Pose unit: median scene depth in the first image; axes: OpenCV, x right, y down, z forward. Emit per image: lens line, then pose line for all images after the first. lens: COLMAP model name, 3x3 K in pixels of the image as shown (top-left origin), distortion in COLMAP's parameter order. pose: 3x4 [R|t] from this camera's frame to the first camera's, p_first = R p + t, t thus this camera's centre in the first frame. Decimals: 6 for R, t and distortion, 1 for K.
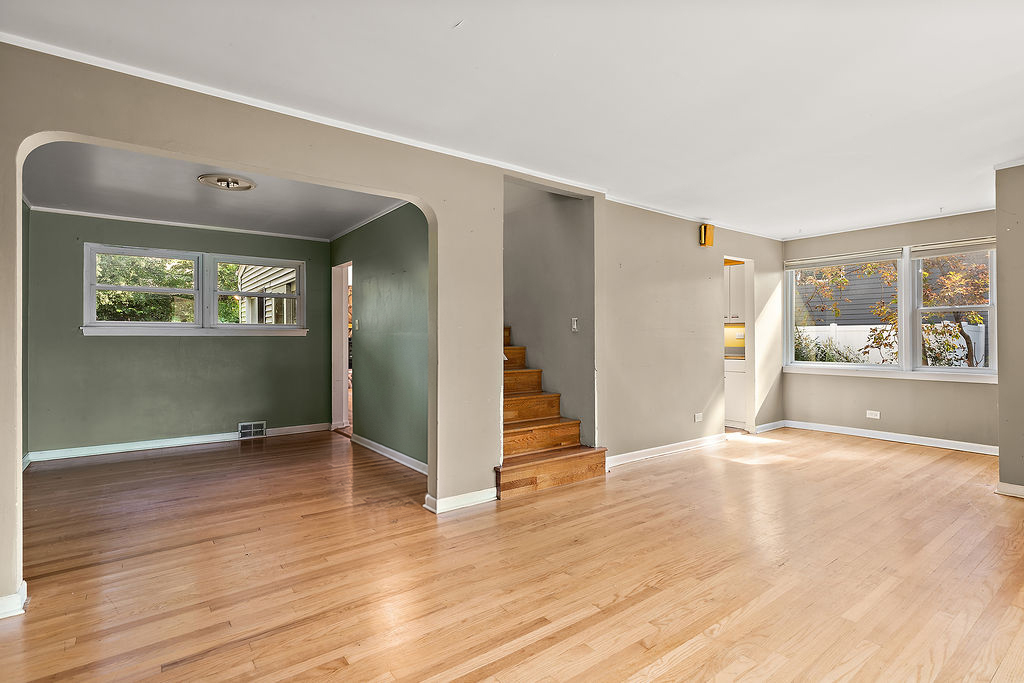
lens RADIAL K [[501.4, 0, 512.0], [0, 501.4, 341.5], [0, 0, 1]] dist [-0.001181, -0.000193]
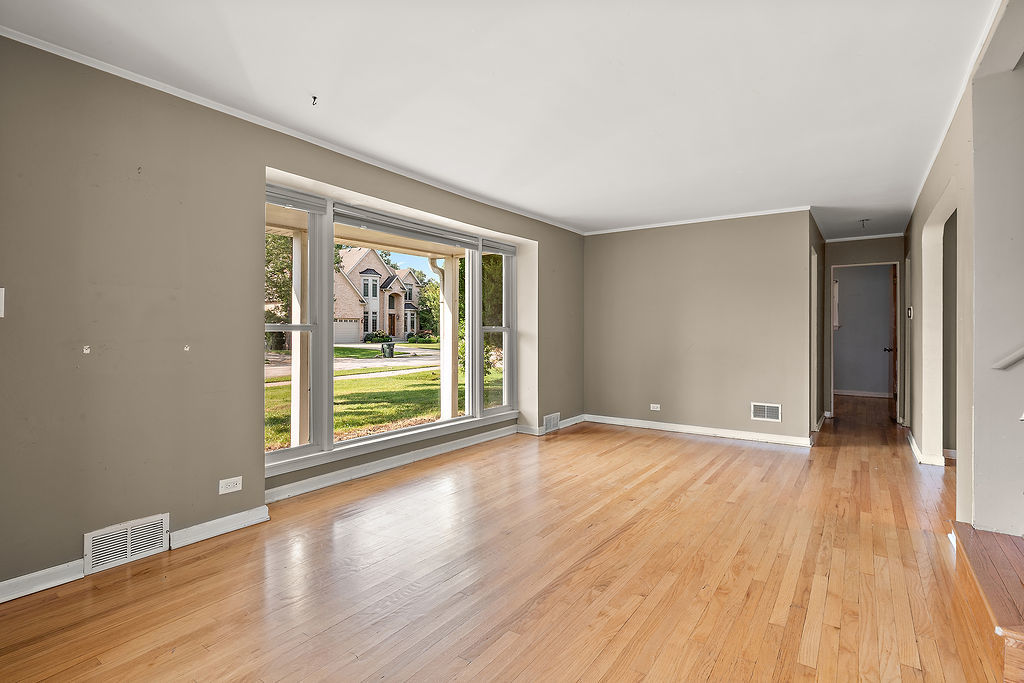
lens RADIAL K [[501.4, 0, 512.0], [0, 501.4, 341.5], [0, 0, 1]] dist [-0.001181, -0.000193]
pose [[-0.952125, 0.007758, -0.305611, 1.126713], [0.001215, 0.999766, 0.021592, -0.008786], [0.305707, 0.020187, -0.951911, 2.167886]]
